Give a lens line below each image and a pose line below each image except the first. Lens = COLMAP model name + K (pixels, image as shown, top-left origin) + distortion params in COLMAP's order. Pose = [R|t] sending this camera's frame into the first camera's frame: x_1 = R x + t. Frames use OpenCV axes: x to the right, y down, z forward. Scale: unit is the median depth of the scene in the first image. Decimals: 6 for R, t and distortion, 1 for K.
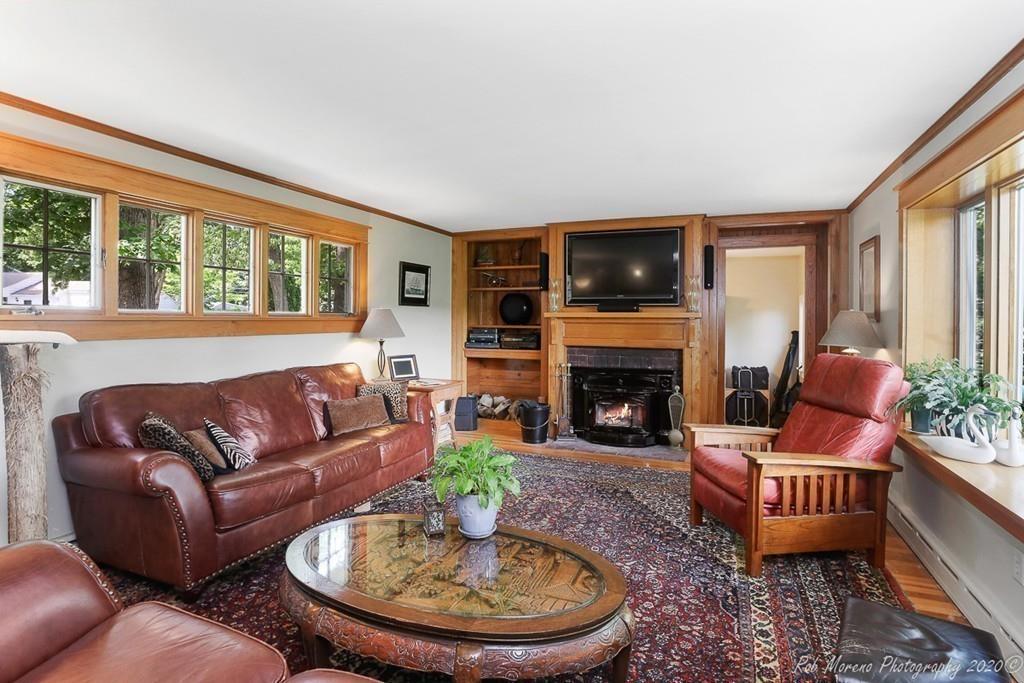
lens RADIAL K [[524.1, 0, 512.4], [0, 524.1, 322.2], [0, 0, 1]] dist [-0.001020, -0.000079]
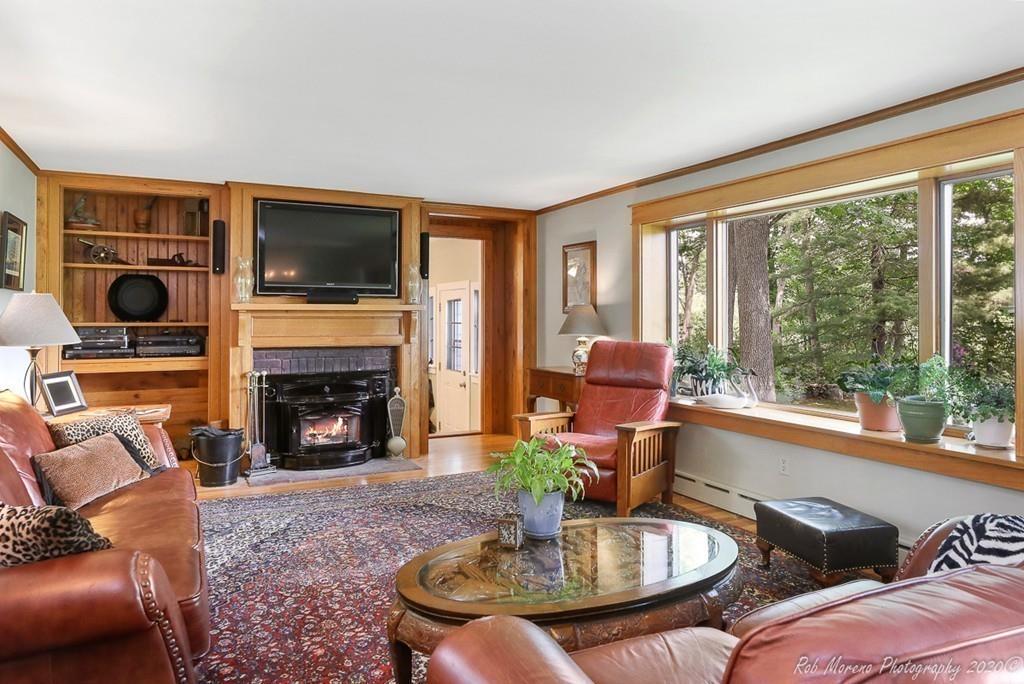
lens RADIAL K [[677.2, 0, 512.3], [0, 677.2, 310.2], [0, 0, 1]] dist [0.000435, 0.000038]
pose [[0.662051, 0.001905, 0.749457, -0.406856], [0.007137, 0.999935, -0.008846, 0.002111], [-0.749425, 0.011206, 0.661994, 0.089313]]
